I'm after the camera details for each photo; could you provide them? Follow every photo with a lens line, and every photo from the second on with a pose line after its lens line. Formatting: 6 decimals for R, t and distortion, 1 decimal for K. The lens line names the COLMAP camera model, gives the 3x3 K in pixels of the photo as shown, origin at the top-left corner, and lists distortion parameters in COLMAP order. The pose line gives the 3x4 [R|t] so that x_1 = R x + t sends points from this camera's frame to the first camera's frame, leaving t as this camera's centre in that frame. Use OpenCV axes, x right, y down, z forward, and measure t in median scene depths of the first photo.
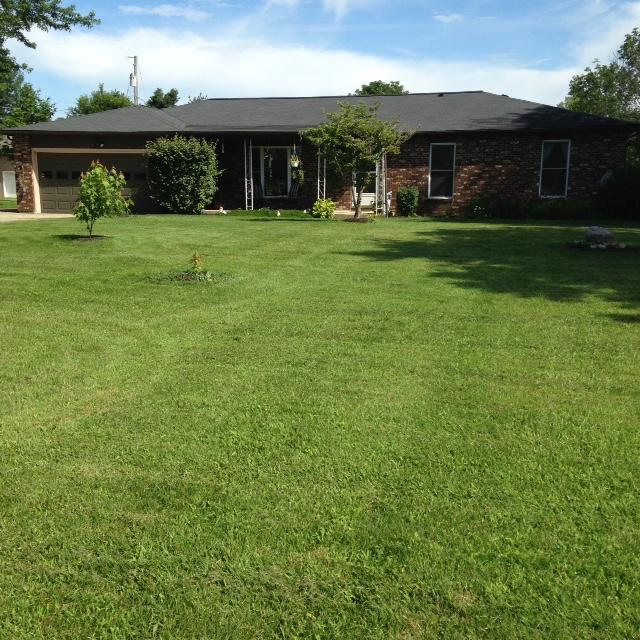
lens RADIAL K [[739.8, 0, 320.0], [0, 739.8, 320.0], [0, 0, 1]] dist [0.092866, -0.040224]
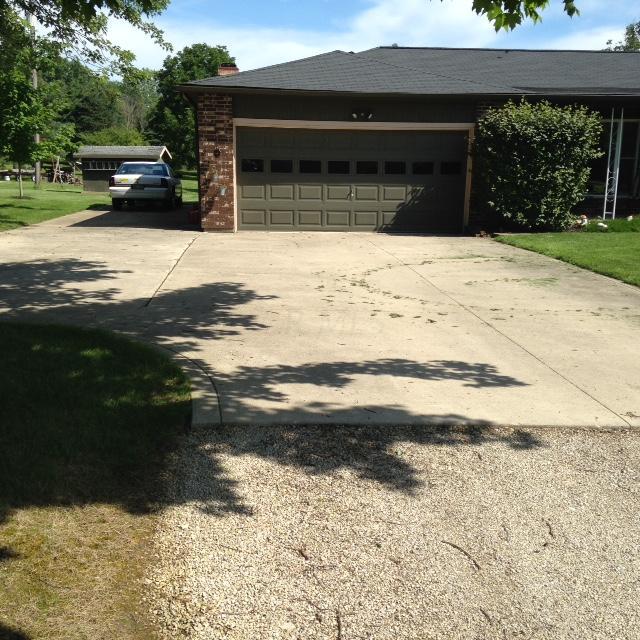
lens RADIAL K [[739.8, 0, 320.0], [0, 739.8, 320.0], [0, 0, 1]] dist [0.092866, -0.040224]
pose [[0.932569, -0.071267, 0.353888, -0.537430], [0.059205, 0.997240, 0.044809, -0.098326], [-0.356105, -0.020835, 0.934214, 0.448849]]
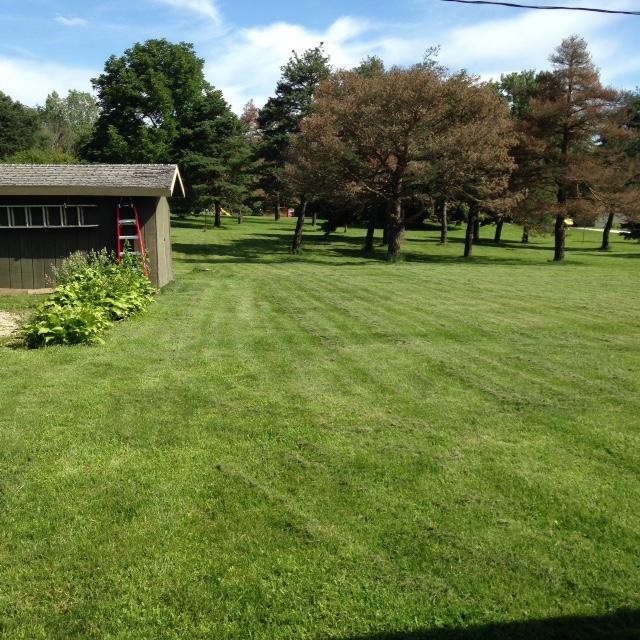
lens RADIAL K [[739.8, 0, 320.0], [0, 739.8, 320.0], [0, 0, 1]] dist [0.092866, -0.040224]
pose [[0.893633, -0.072913, 0.442837, -0.429404], [0.078654, 0.996887, 0.005415, -0.287377], [-0.441853, 0.029992, 0.896586, 1.480306]]
